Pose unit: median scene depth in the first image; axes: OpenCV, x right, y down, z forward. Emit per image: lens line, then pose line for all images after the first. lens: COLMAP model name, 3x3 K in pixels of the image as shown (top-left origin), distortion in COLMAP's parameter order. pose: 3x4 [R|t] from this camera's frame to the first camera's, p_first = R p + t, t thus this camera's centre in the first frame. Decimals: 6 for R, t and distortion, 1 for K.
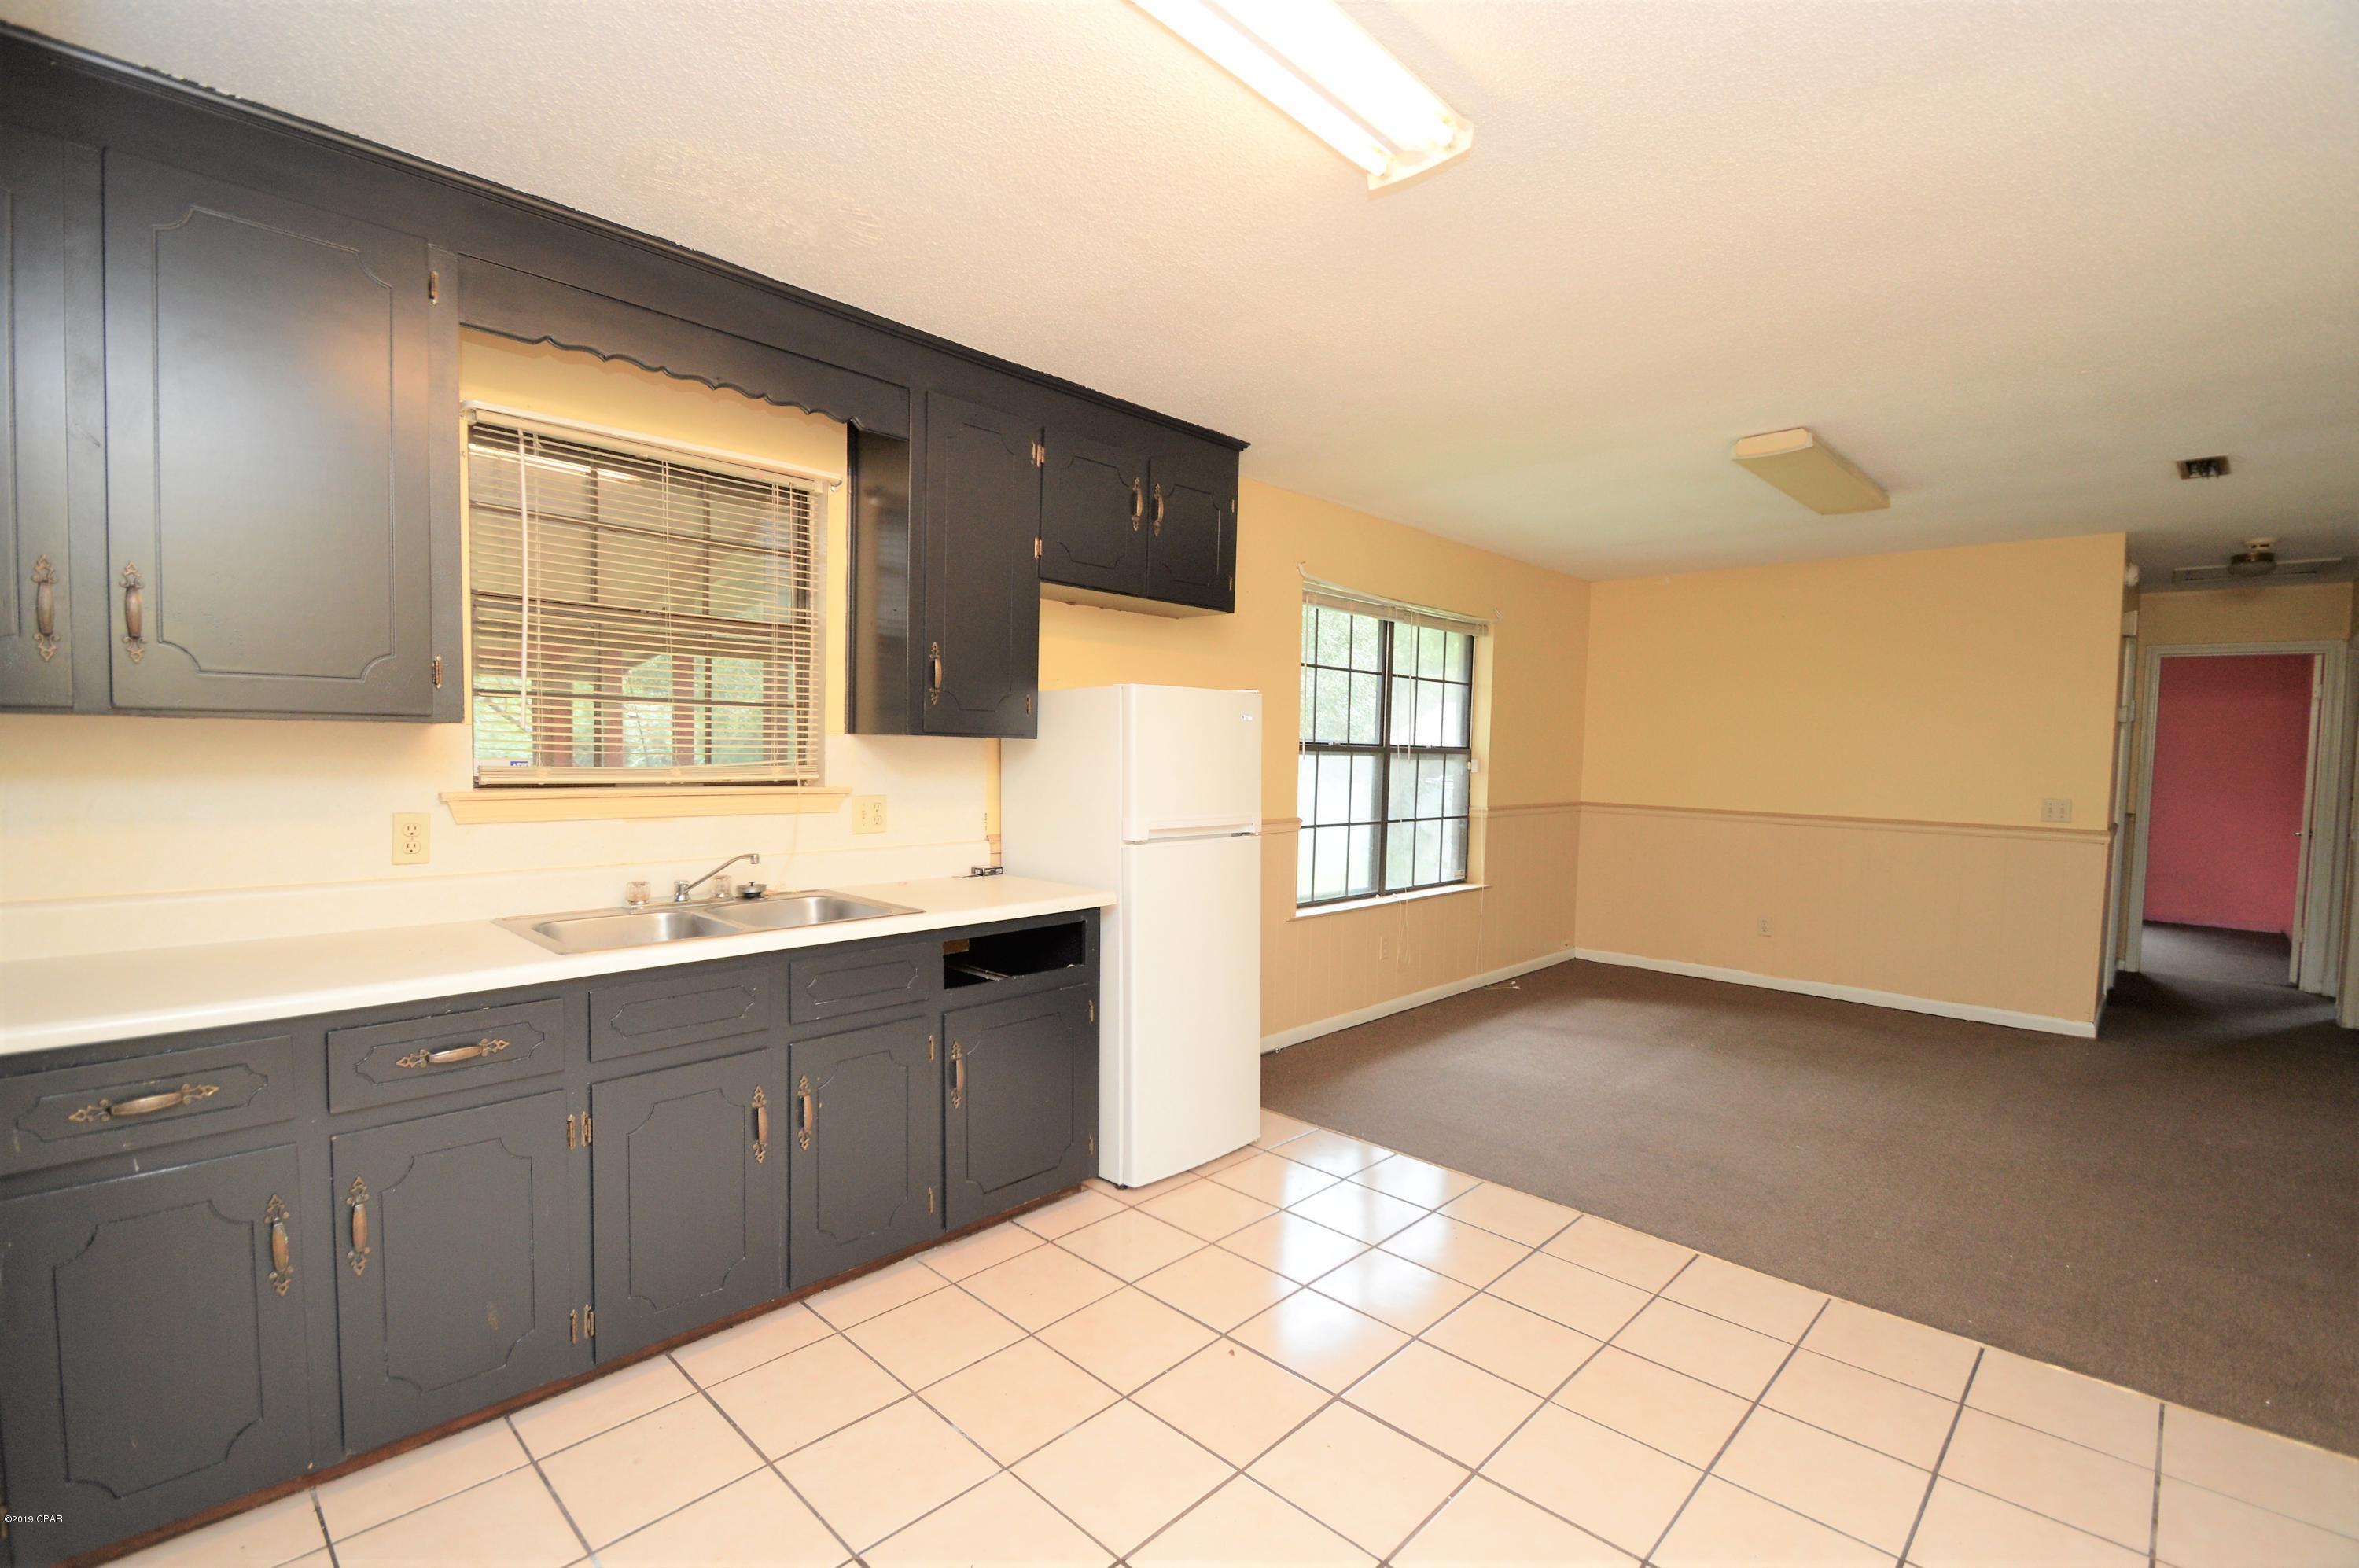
lens RADIAL K [[1042.9, 0, 1147.8], [0, 1042.9, 811.5], [0, 0, 1]] dist [0.001628, -0.011125]
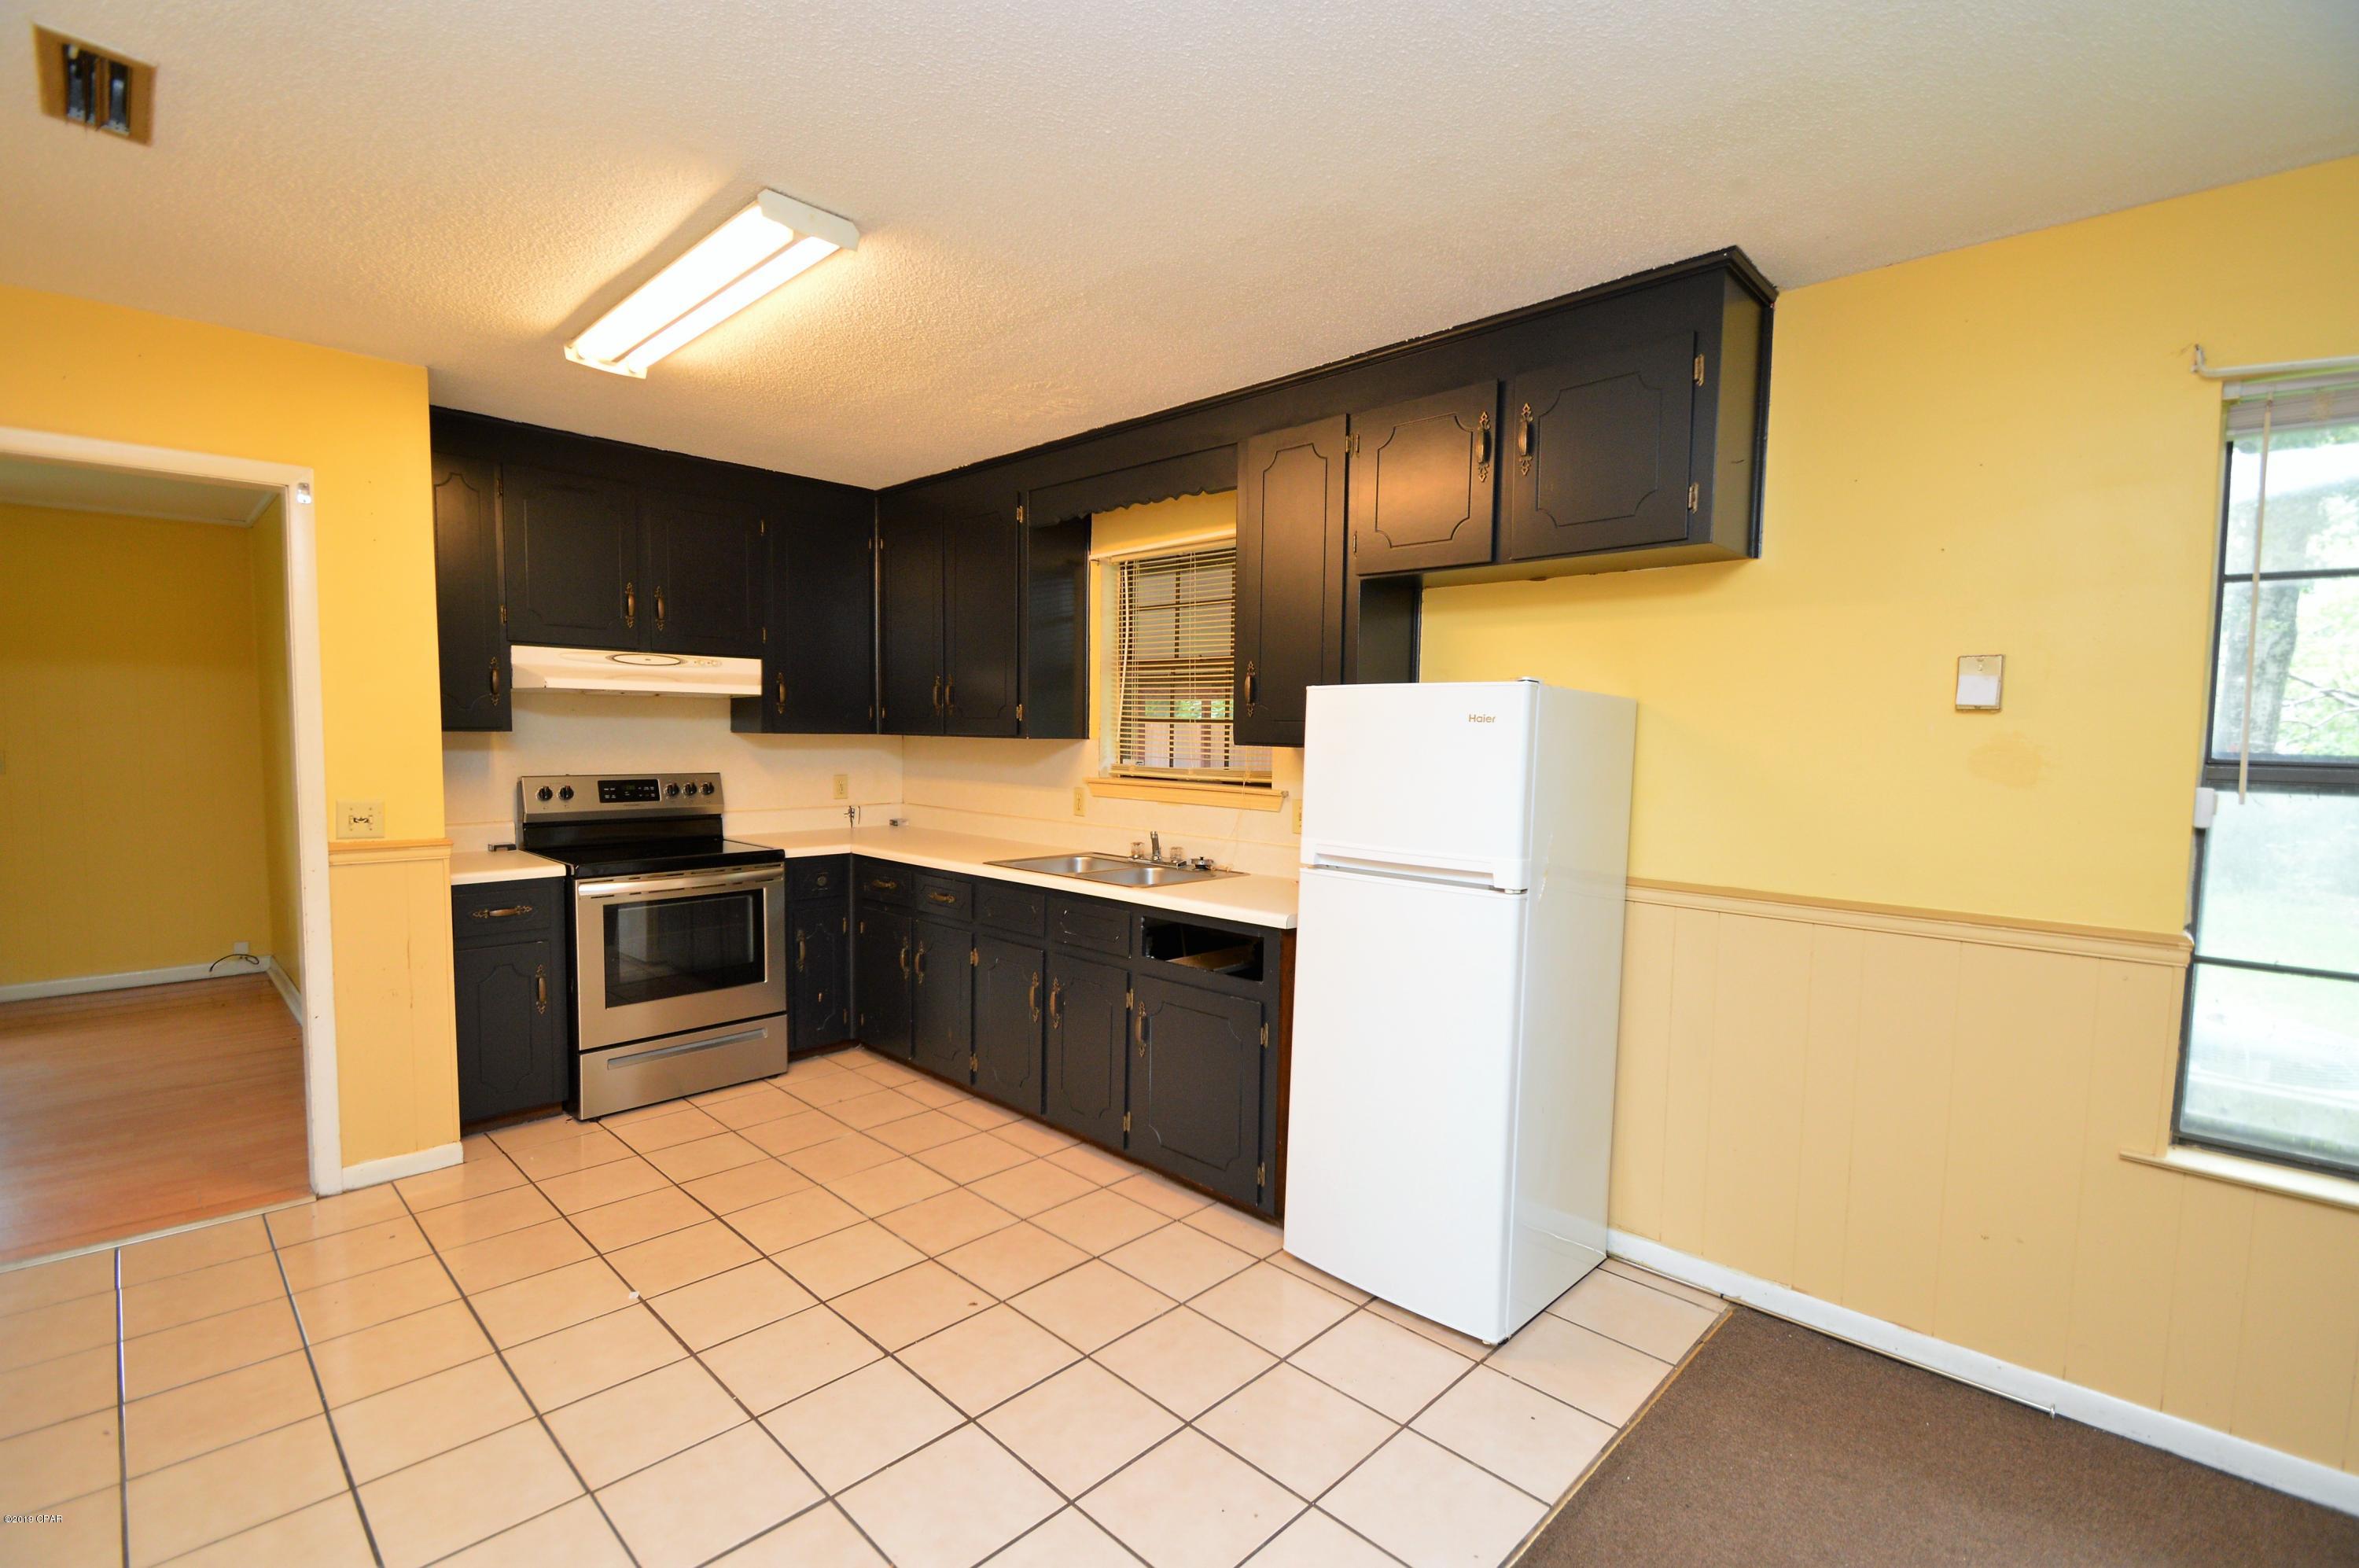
lens RADIAL K [[1042.9, 0, 1147.8], [0, 1042.9, 811.5], [0, 0, 1]] dist [0.001628, -0.011125]
pose [[0.001088, 0.056662, -0.998393, 0.494566], [-0.079216, 0.995261, 0.056398, -0.030730], [0.996857, 0.079027, 0.005571, 0.489084]]
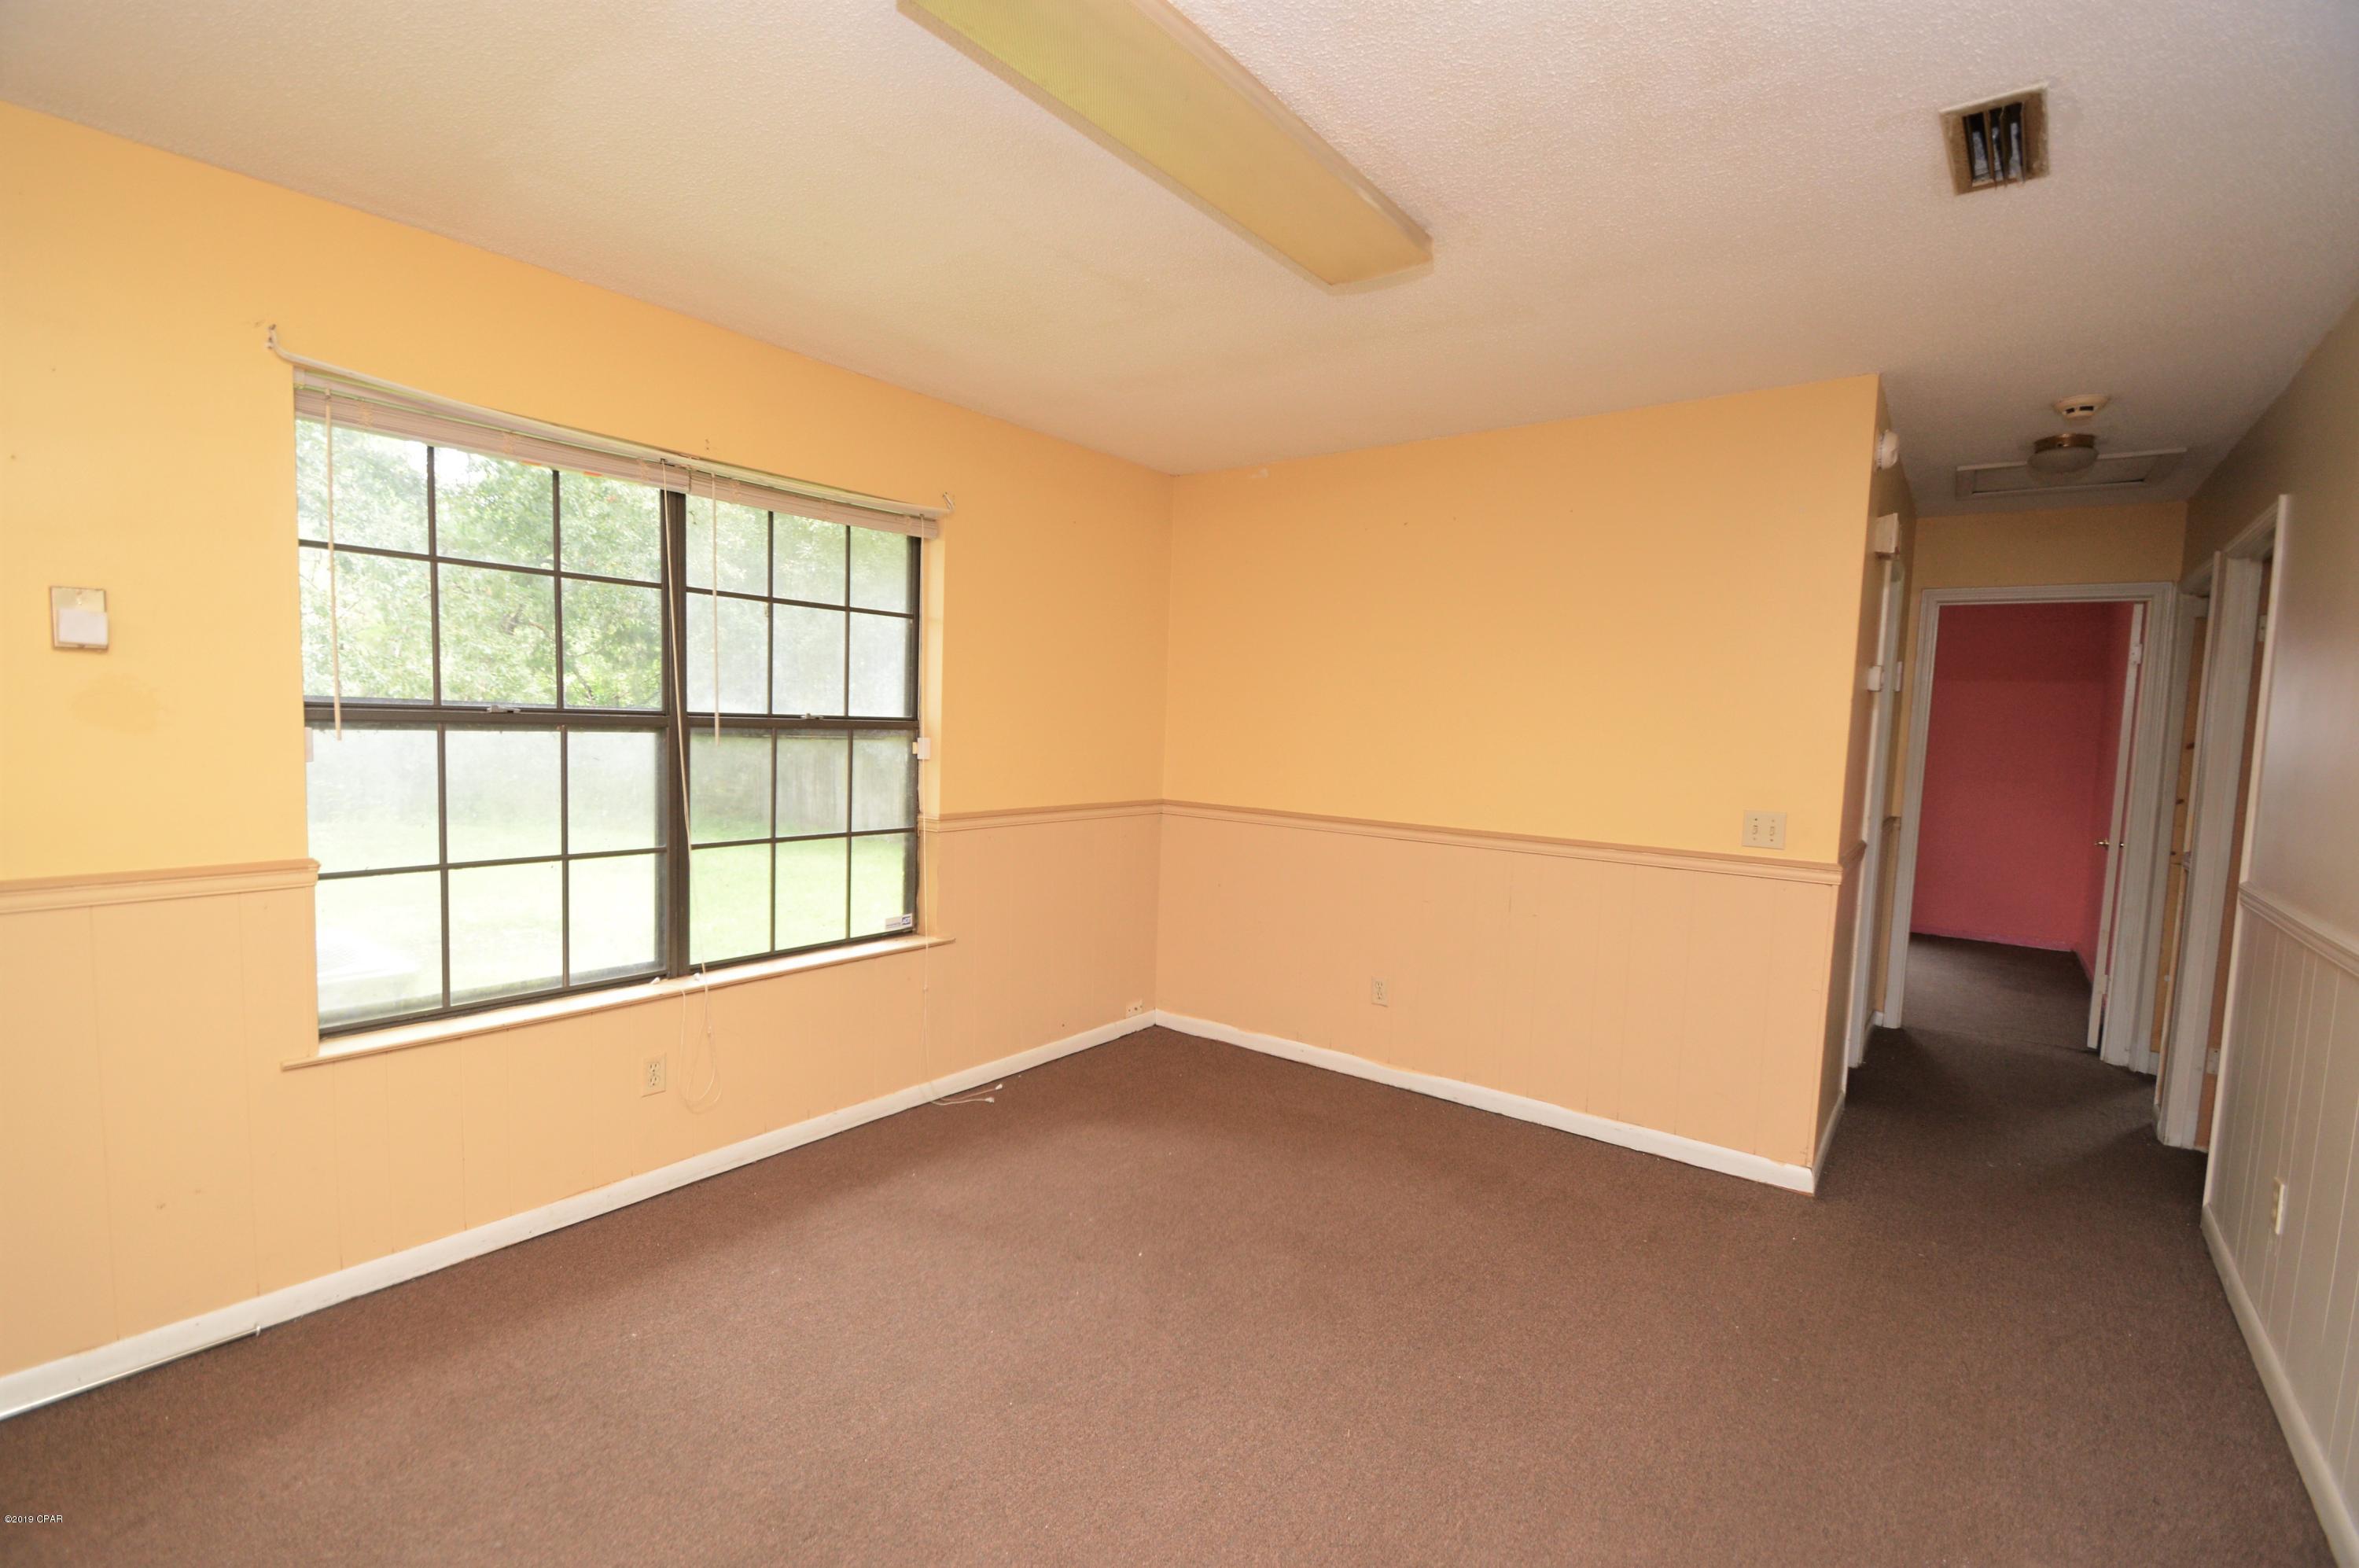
lens RADIAL K [[1024.6, 0, 1173.8], [0, 1024.6, 814.9], [0, 0, 1]] dist [0.003208, -0.008394]
pose [[0.992693, -0.001137, 0.120662, 0.425517], [-0.002895, 0.999443, 0.033237, -0.027549], [-0.120632, -0.033344, 0.992137, 0.409244]]
